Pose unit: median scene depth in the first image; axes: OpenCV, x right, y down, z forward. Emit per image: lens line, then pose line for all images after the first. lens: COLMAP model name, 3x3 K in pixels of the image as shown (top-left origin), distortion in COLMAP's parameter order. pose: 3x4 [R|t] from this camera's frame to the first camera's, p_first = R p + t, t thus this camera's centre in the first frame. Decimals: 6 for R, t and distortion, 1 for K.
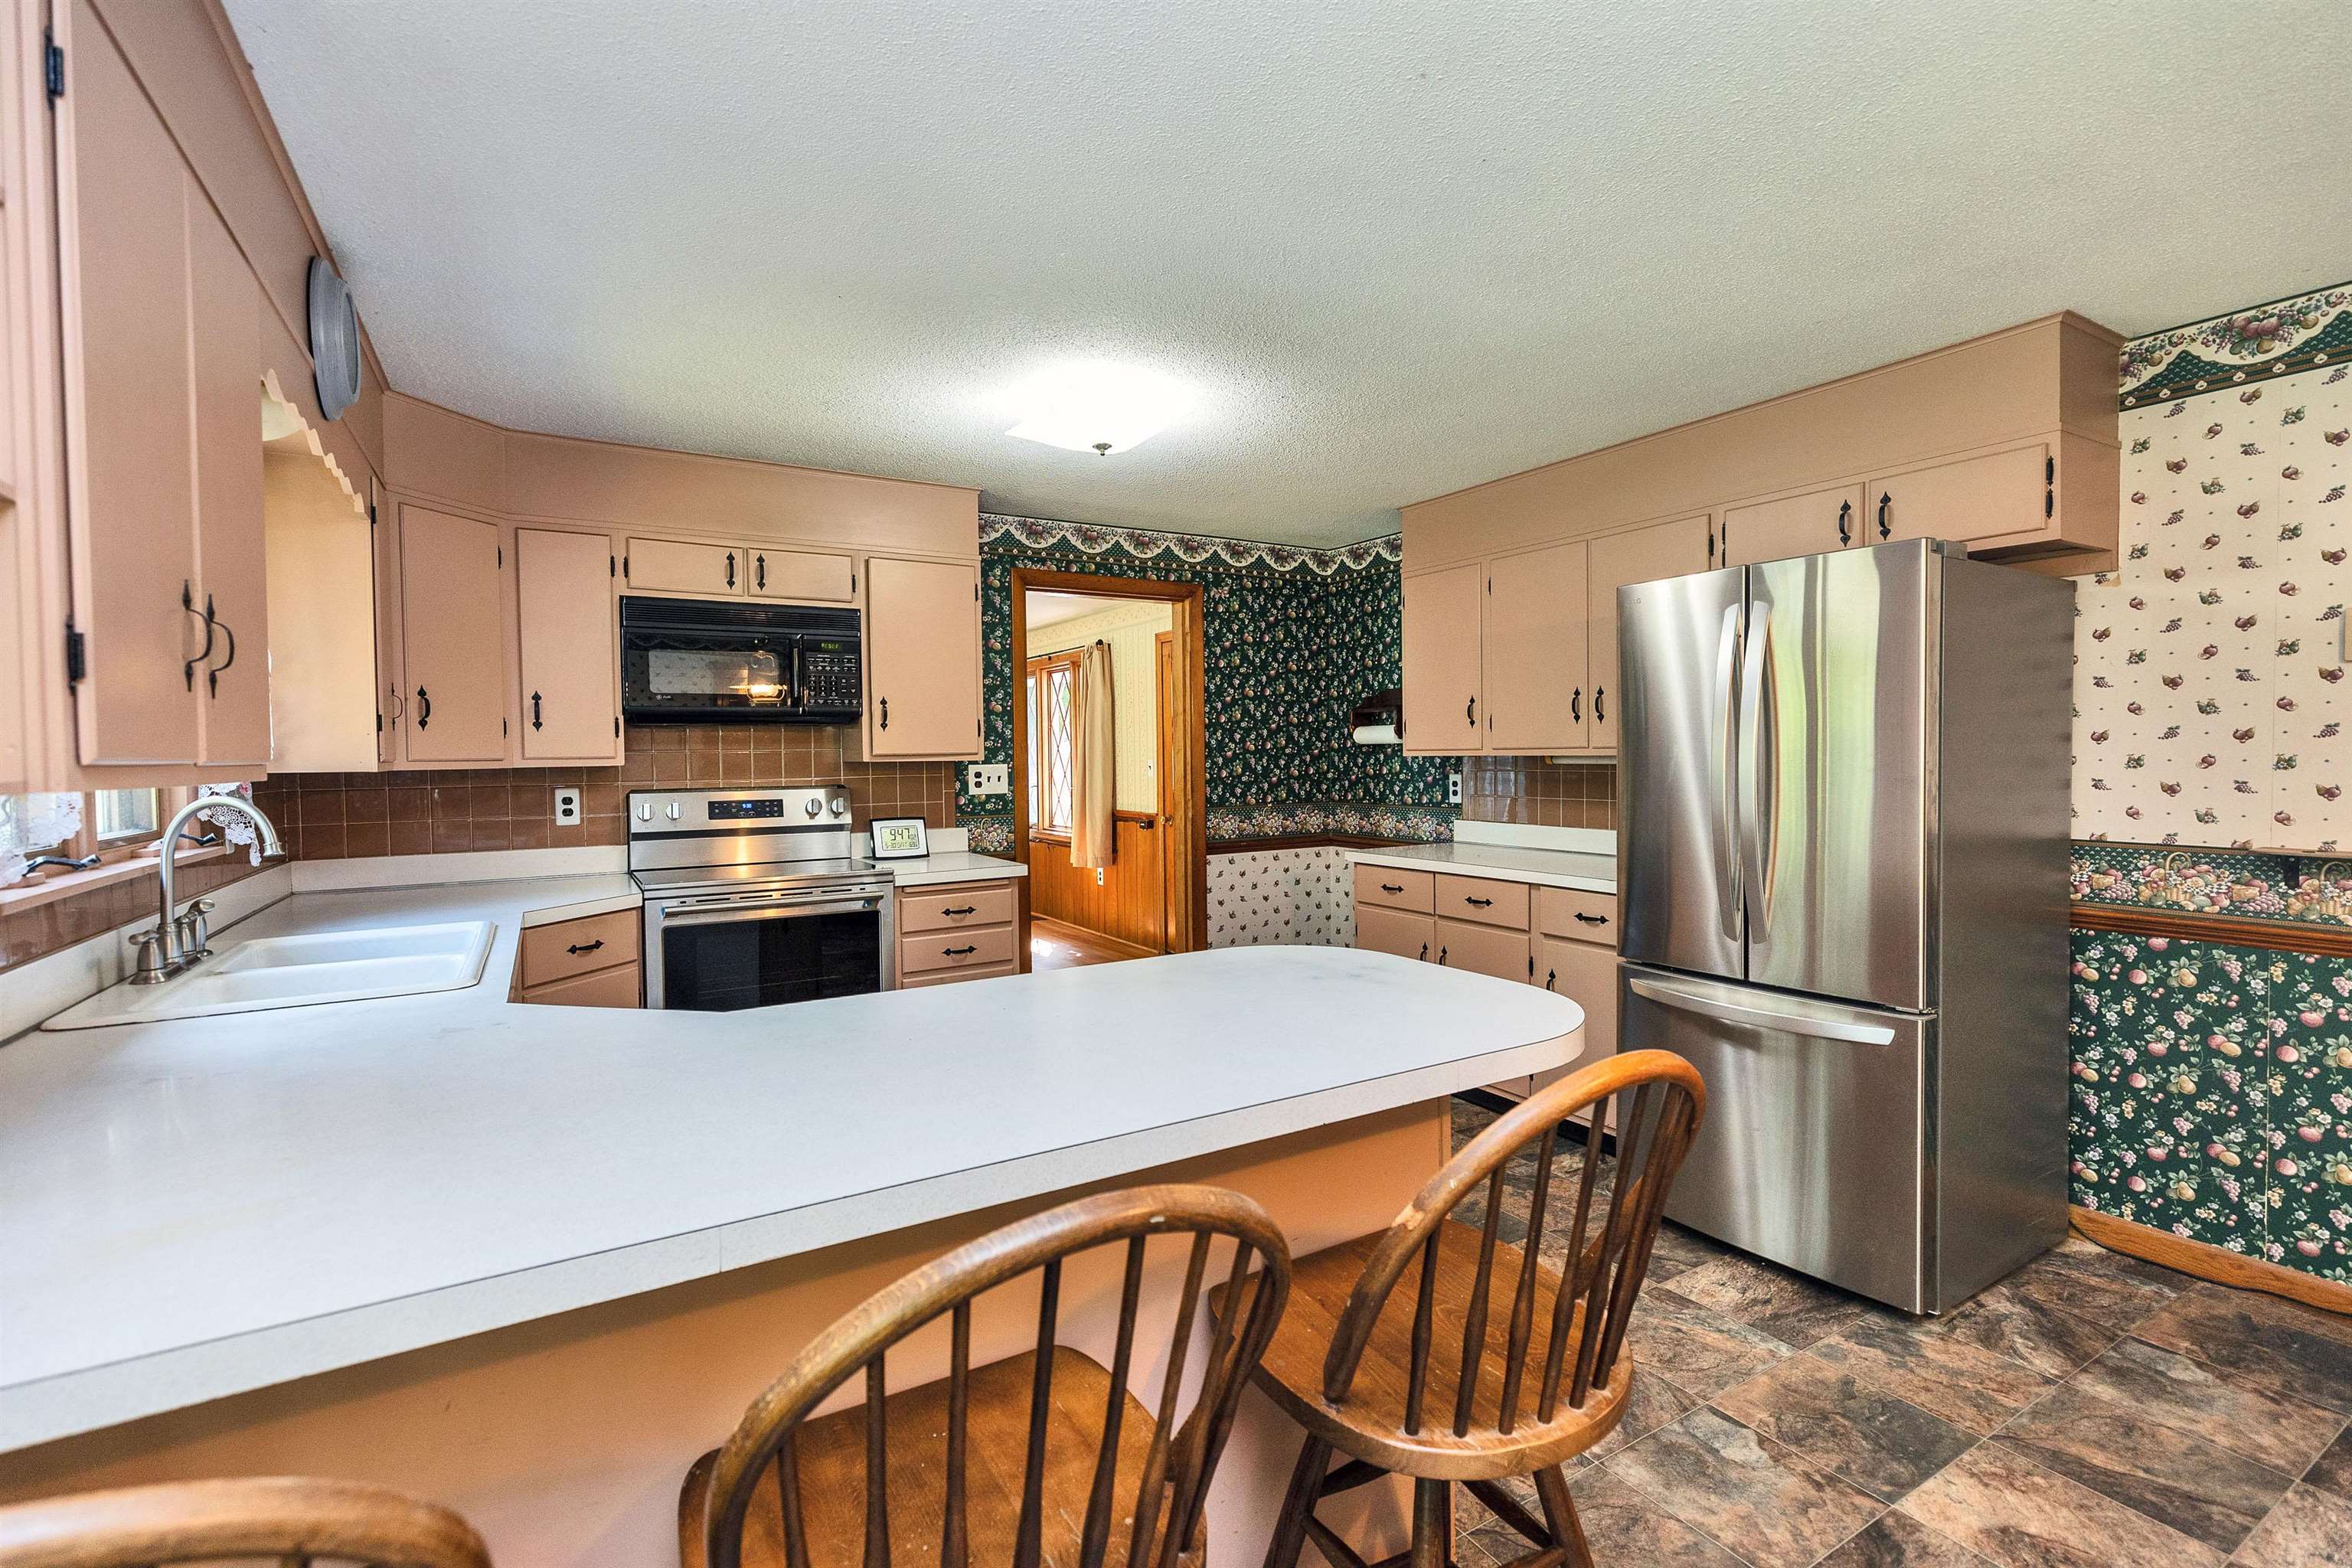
lens RADIAL K [[1054.1, 0, 1176.0], [0, 1054.1, 784.0], [0, 0, 1]] dist [0.004748, 0.000389]
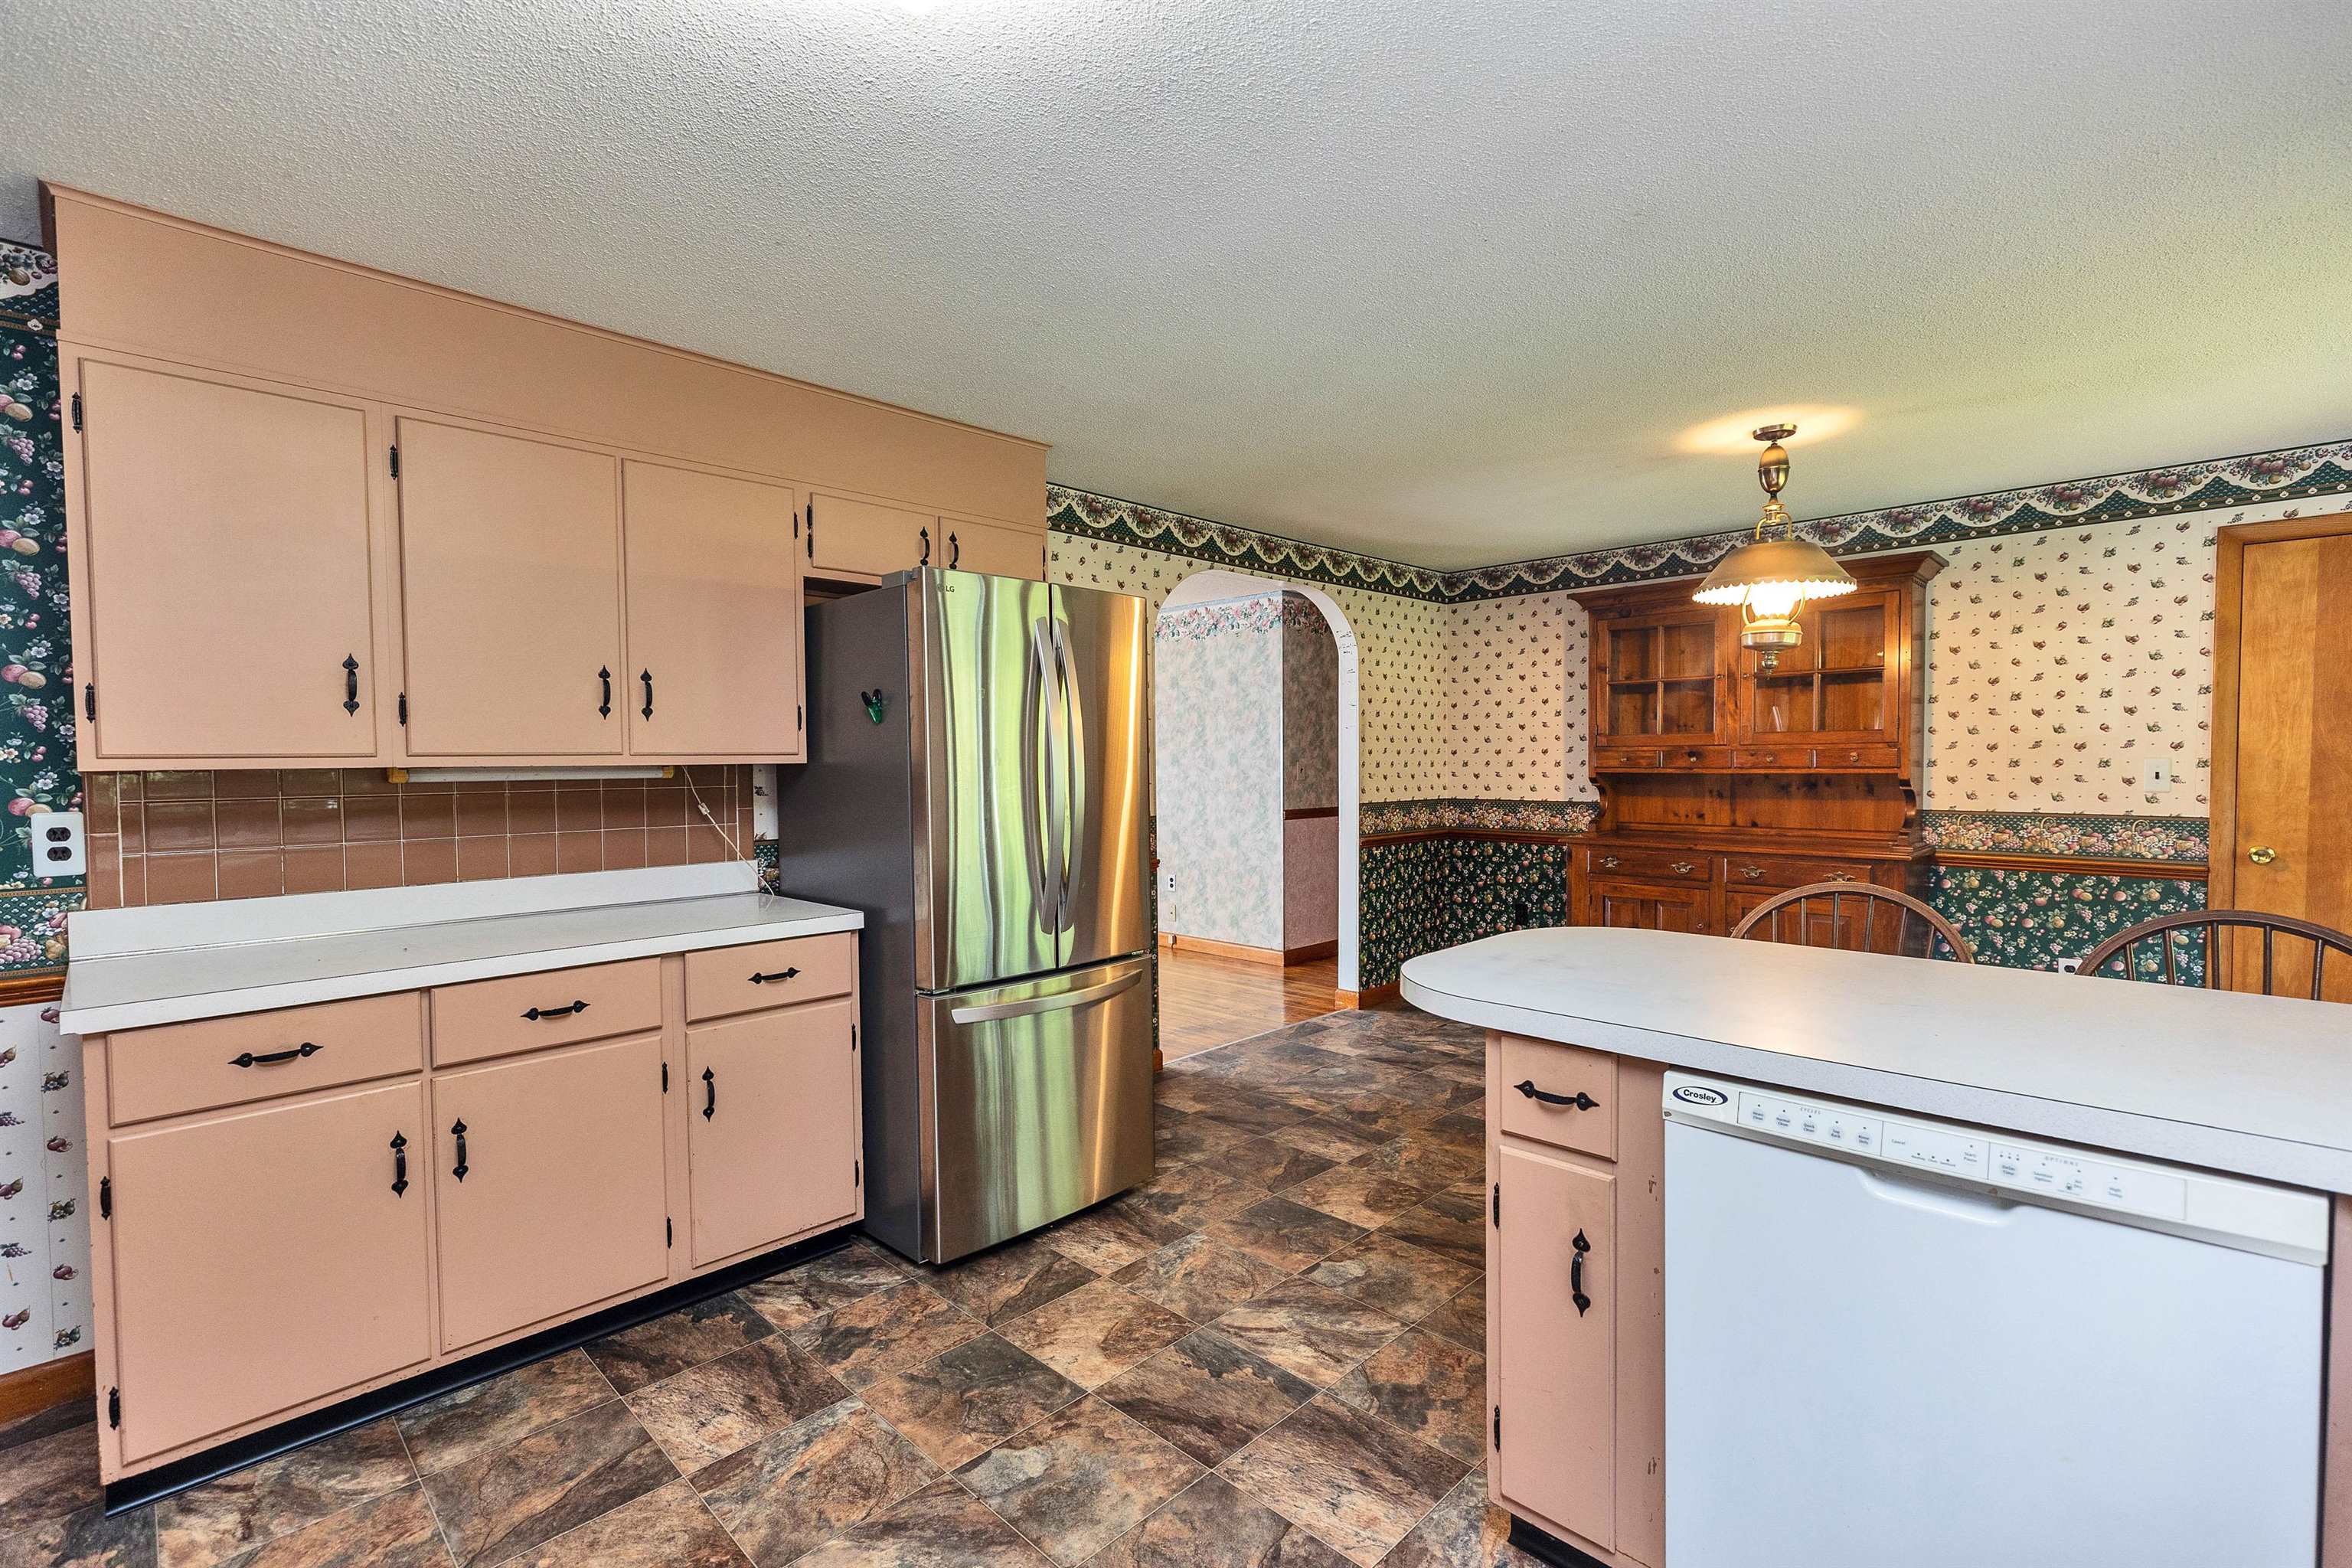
lens RADIAL K [[1054.1, 0, 1176.0], [0, 1054.1, 784.0], [0, 0, 1]] dist [0.004748, 0.000389]
pose [[-0.252366, -0.013823, 0.967533, -0.336782], [0.037555, 0.999005, 0.024068, -0.016188], [-0.966903, 0.042409, -0.251595, 0.721240]]
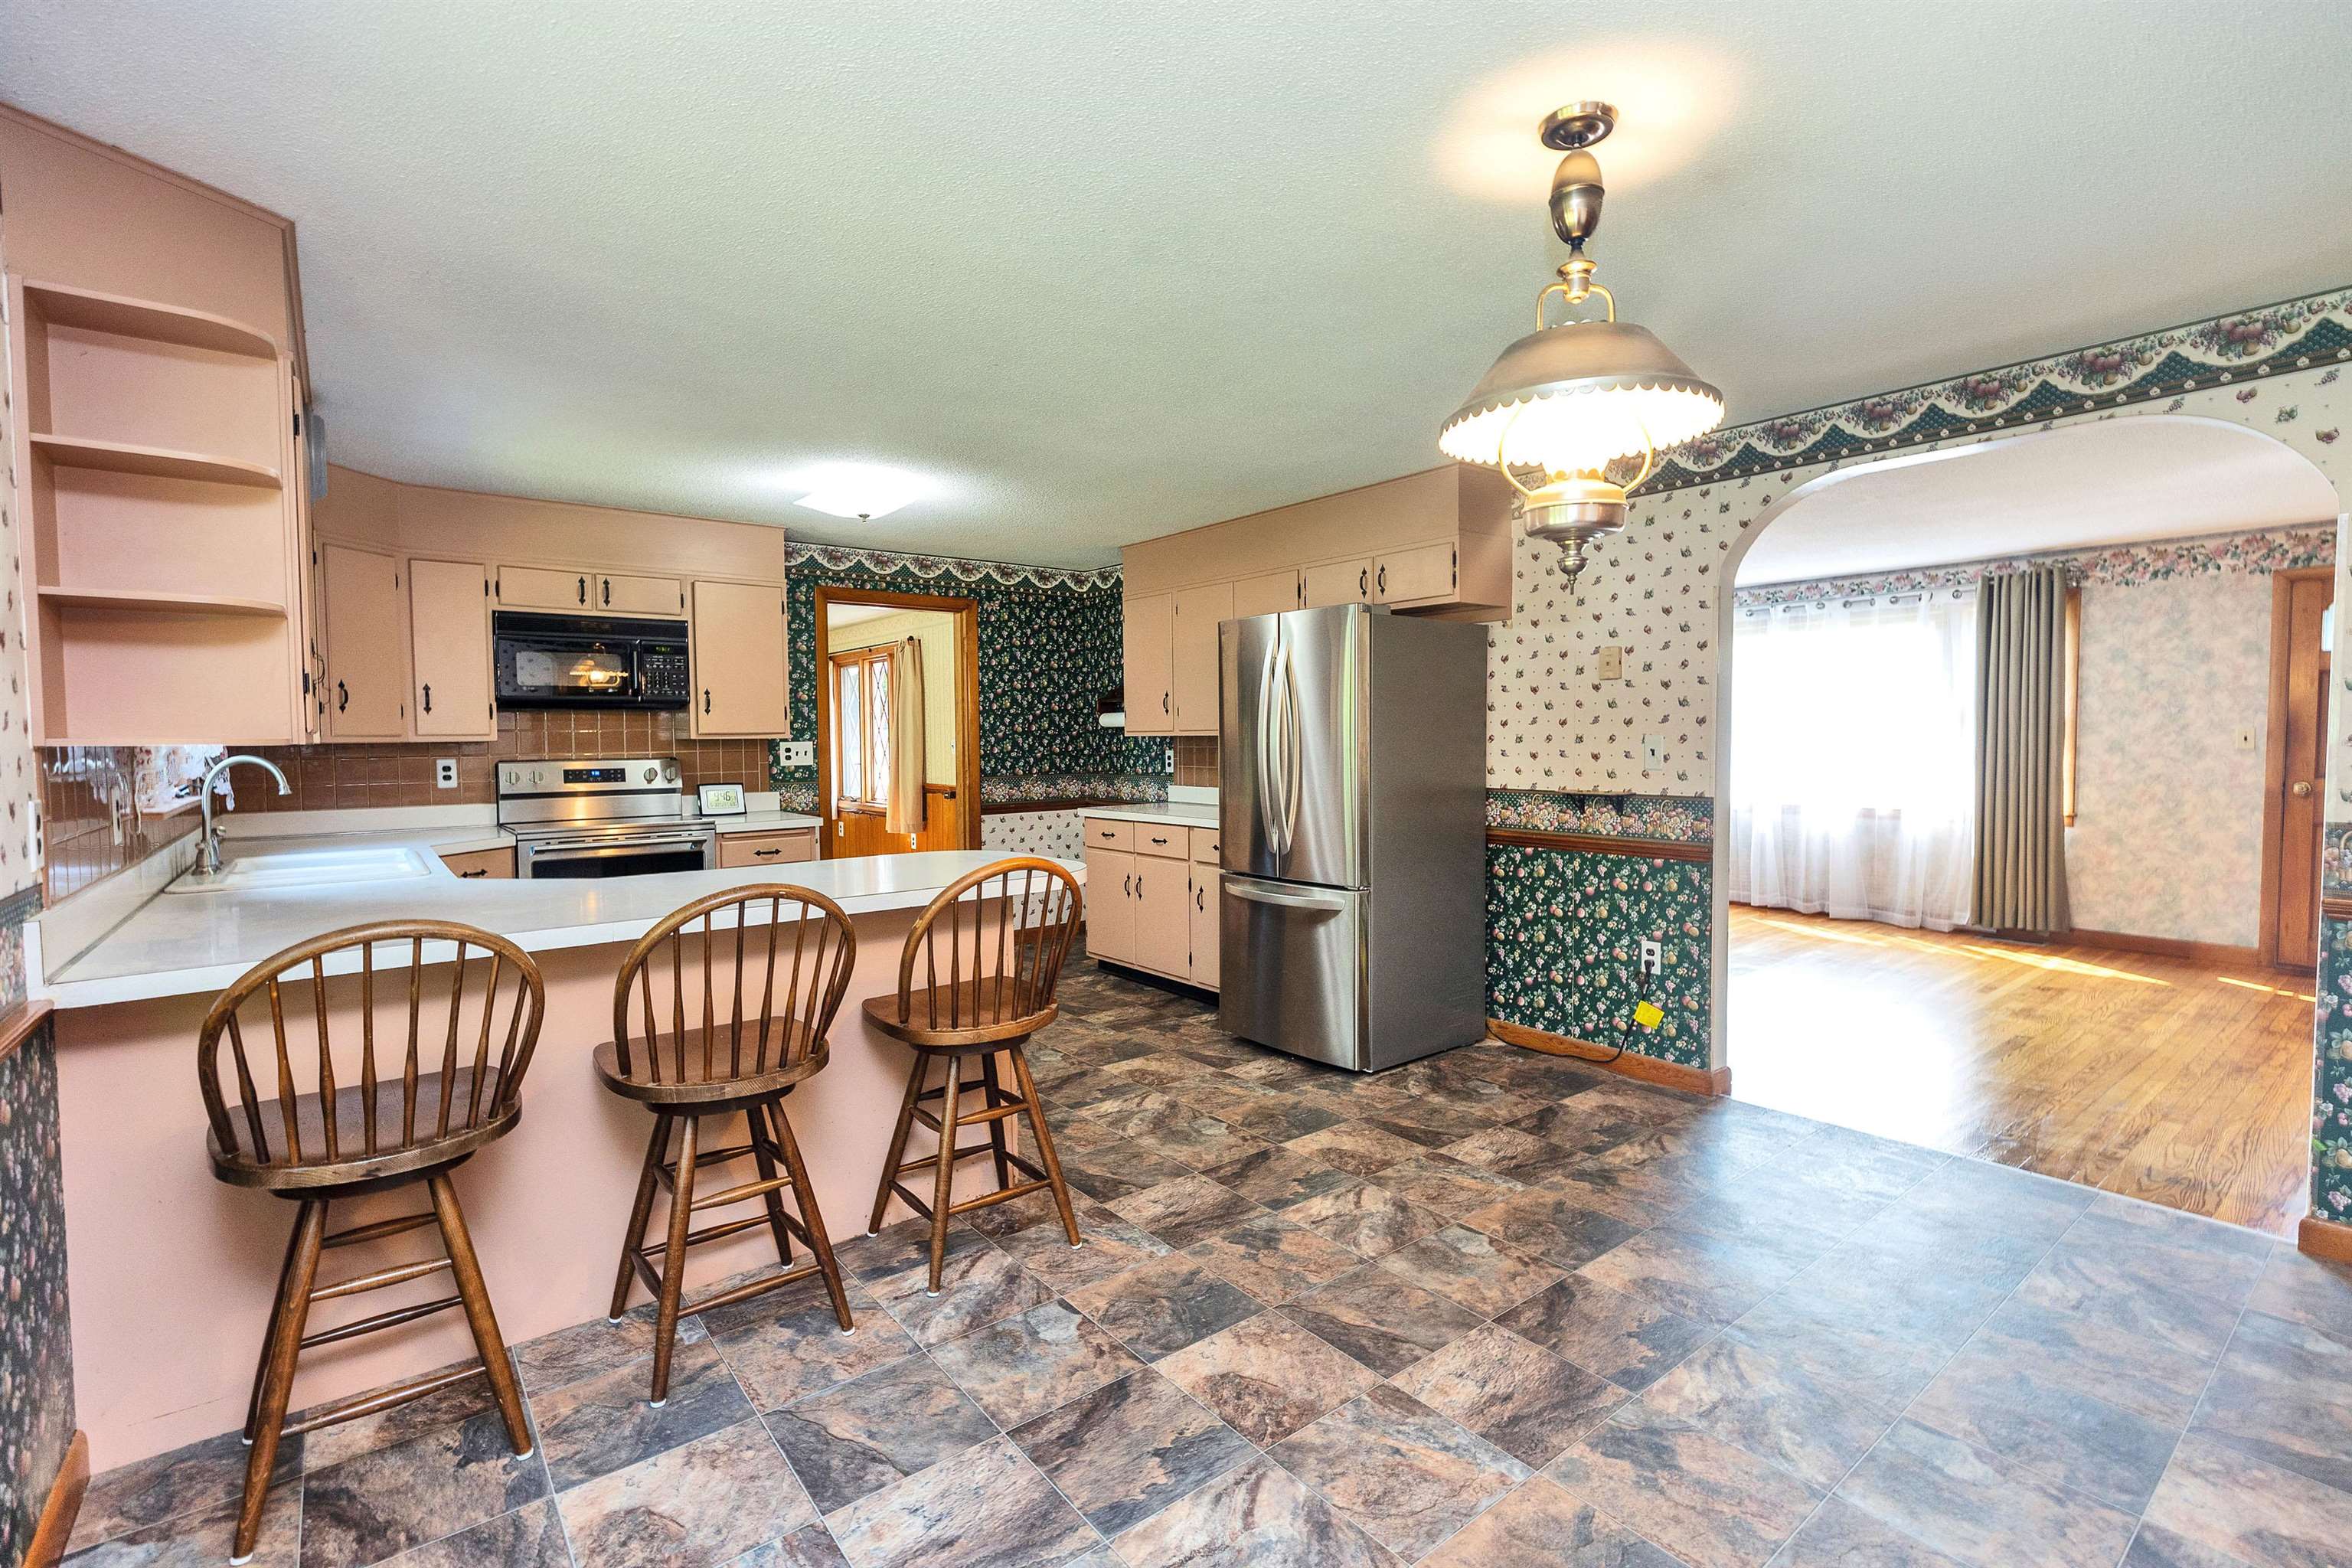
lens RADIAL K [[1061.5, 0, 1177.3], [0, 1061.5, 781.4], [0, 0, 1]] dist [0.002682, -0.000964]
pose [[0.991553, -0.002874, 0.129674, 0.116238], [0.001311, 0.999925, 0.012137, 0.014961], [-0.129699, -0.011865, 0.991482, -0.341232]]
